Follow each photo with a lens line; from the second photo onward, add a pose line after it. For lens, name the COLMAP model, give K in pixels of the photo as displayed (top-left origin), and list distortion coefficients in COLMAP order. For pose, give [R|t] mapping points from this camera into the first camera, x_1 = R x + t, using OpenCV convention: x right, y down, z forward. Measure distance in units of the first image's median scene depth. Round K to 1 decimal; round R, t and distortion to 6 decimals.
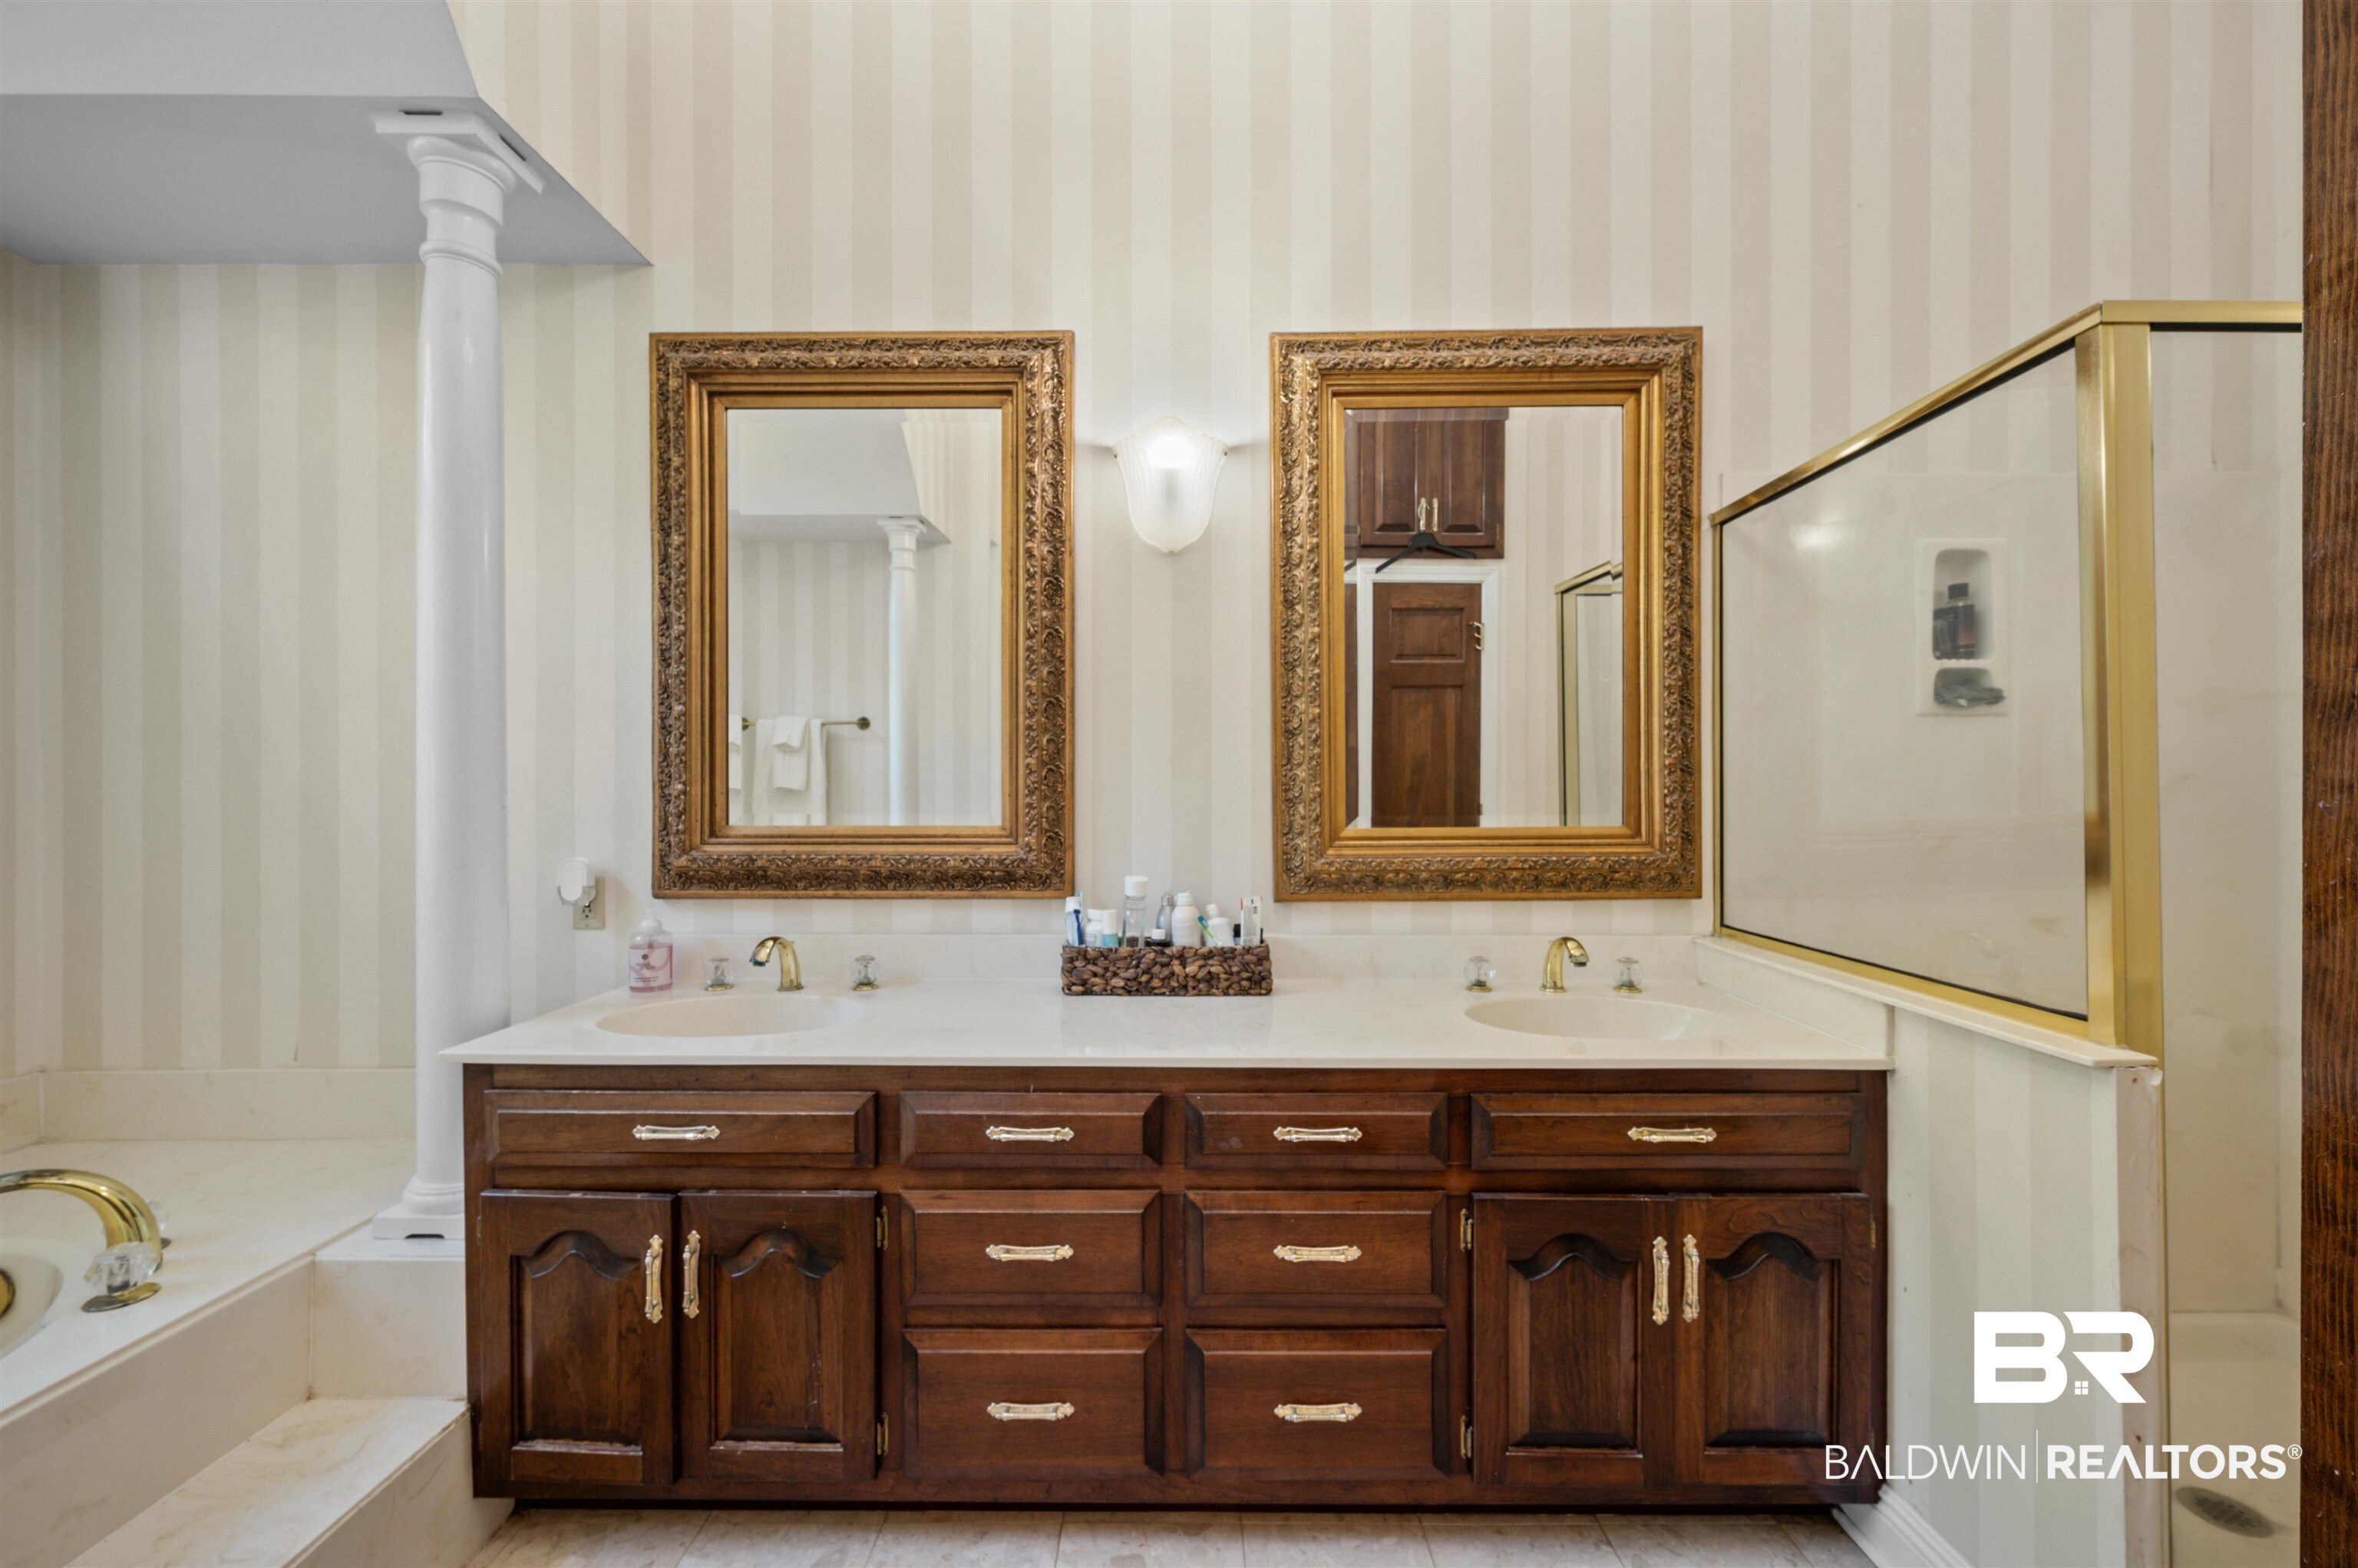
lens RADIAL K [[936.1, 0, 1178.6], [0, 936.1, 791.4], [0, 0, 1]] dist [-0.001656, -0.000704]
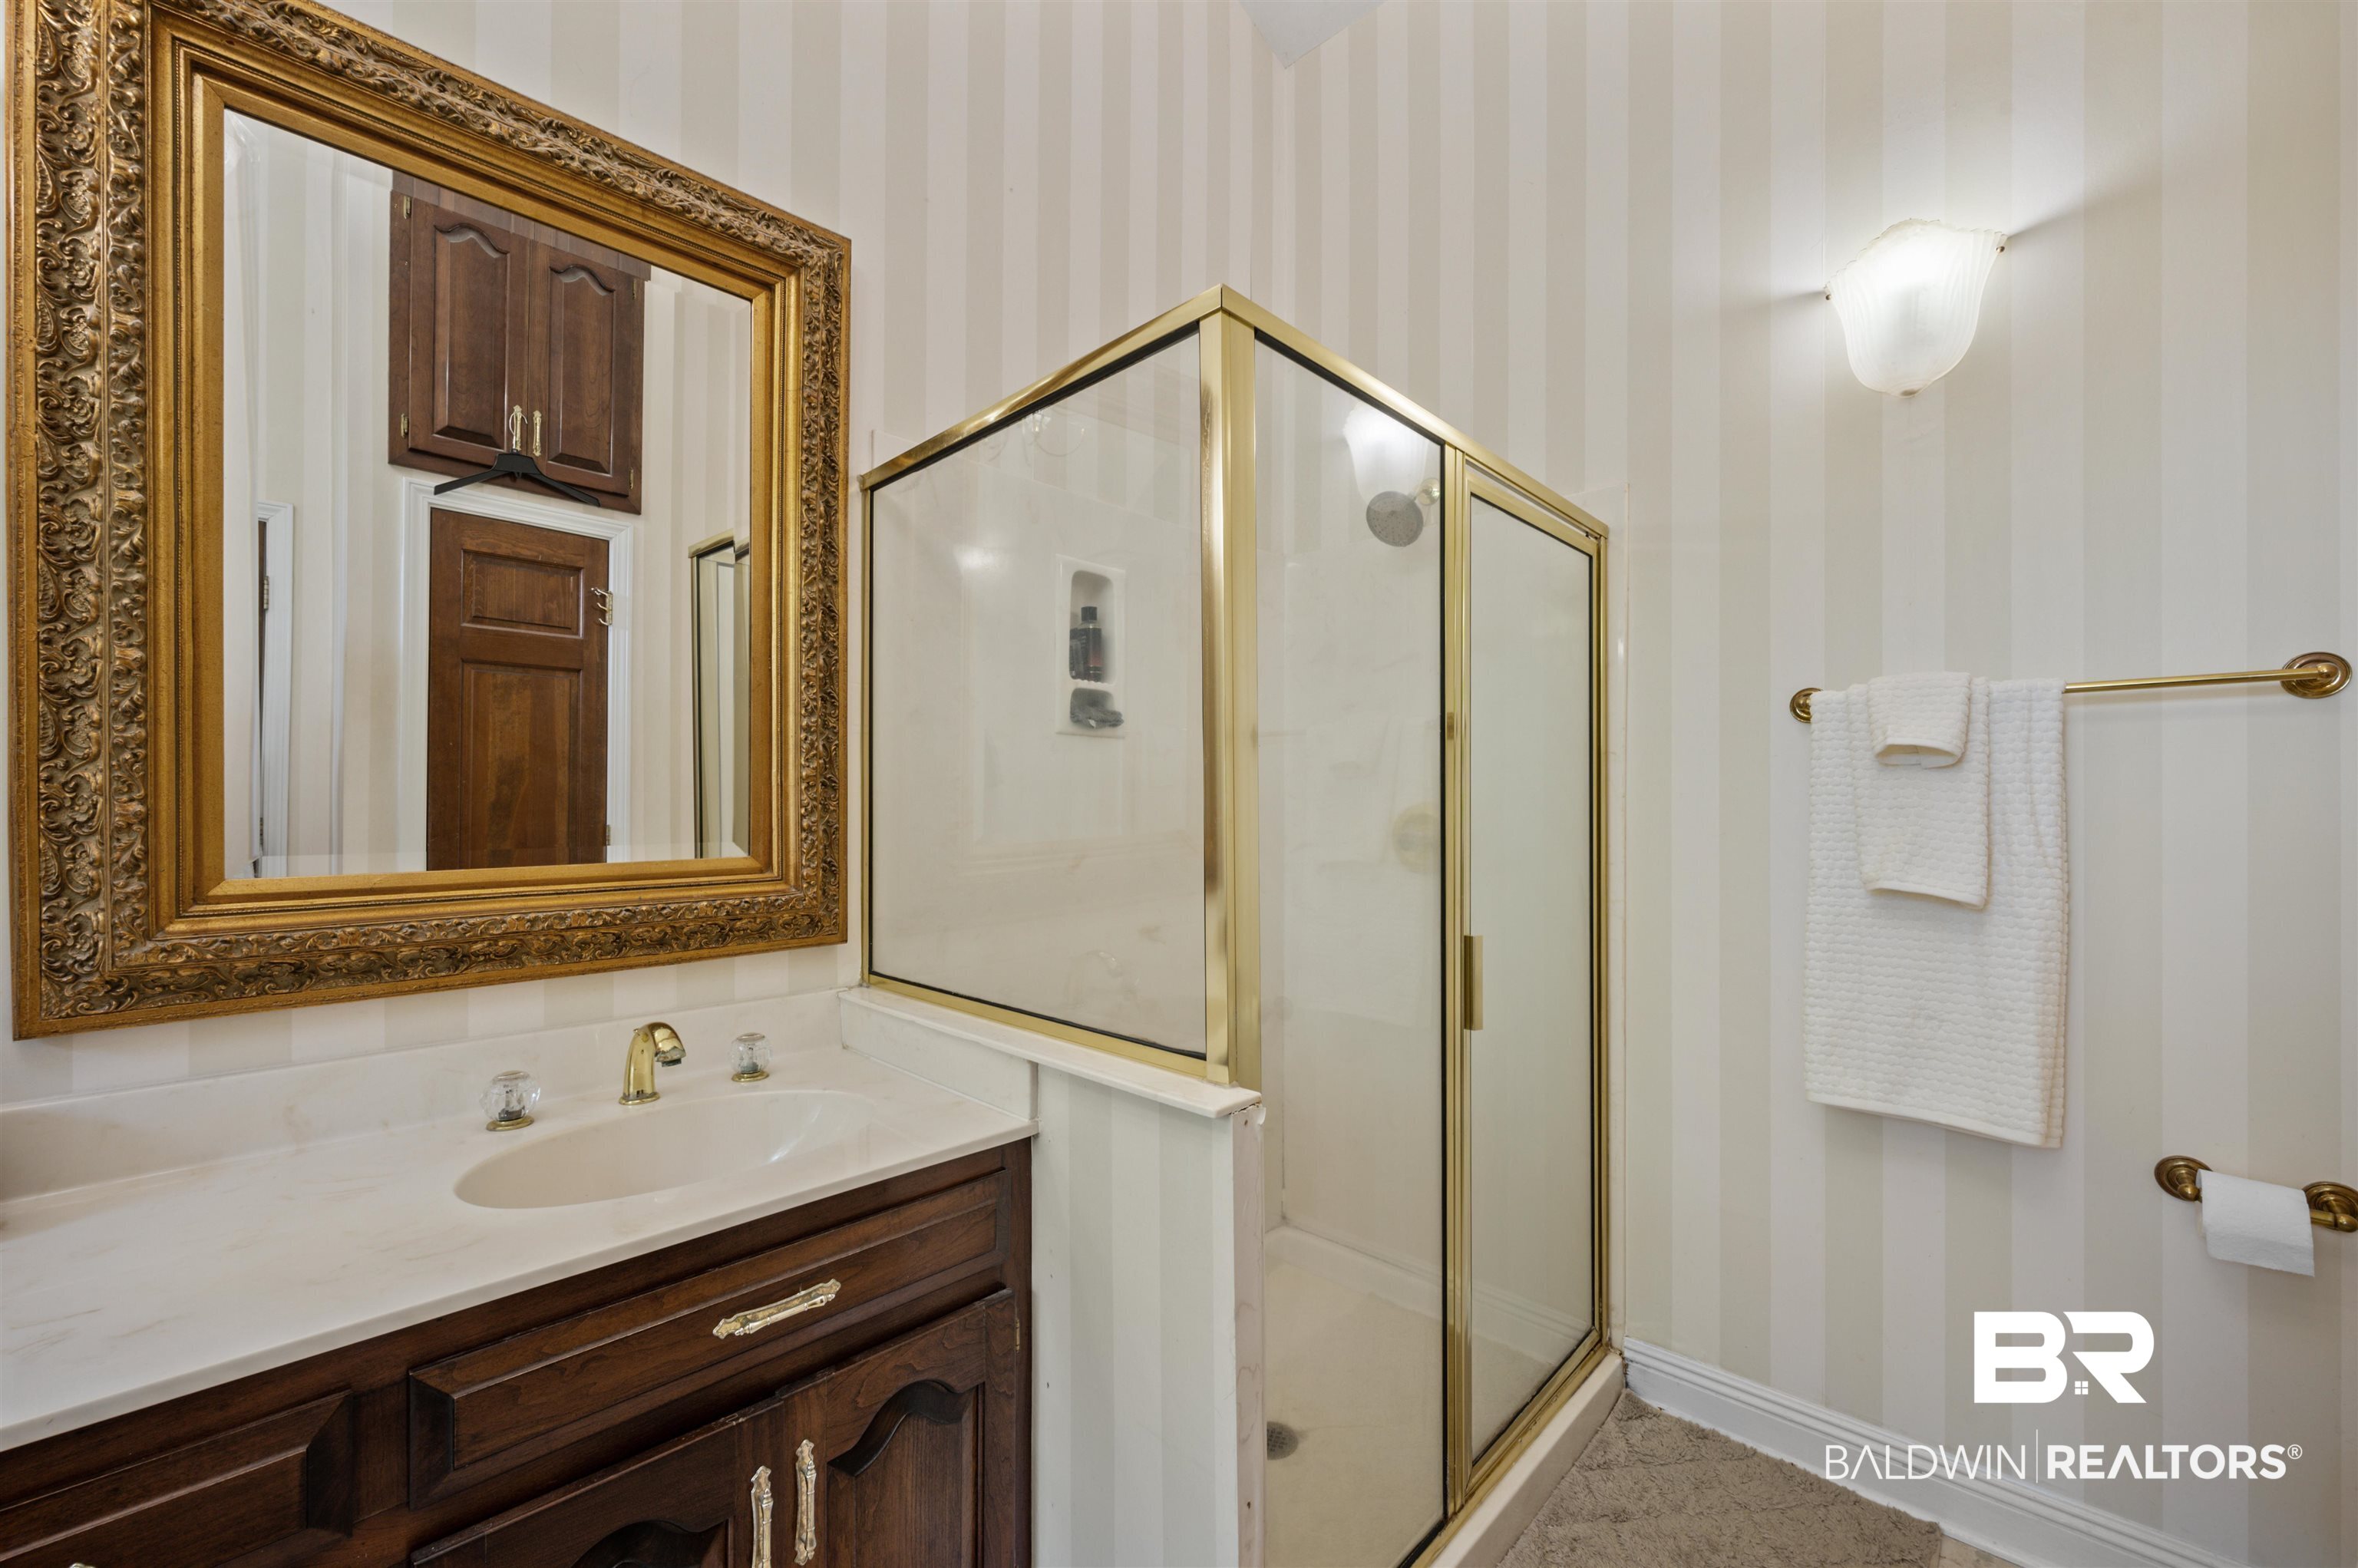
lens RADIAL K [[936.1, 0, 1178.4], [0, 936.1, 797.6], [0, 0, 1]] dist [-0.001656, -0.000704]
pose [[0.693759, 0.009230, 0.720148, 0.177361], [-0.001357, 0.999933, -0.011509, -0.002772], [-0.720206, 0.007007, 0.693725, 0.234650]]
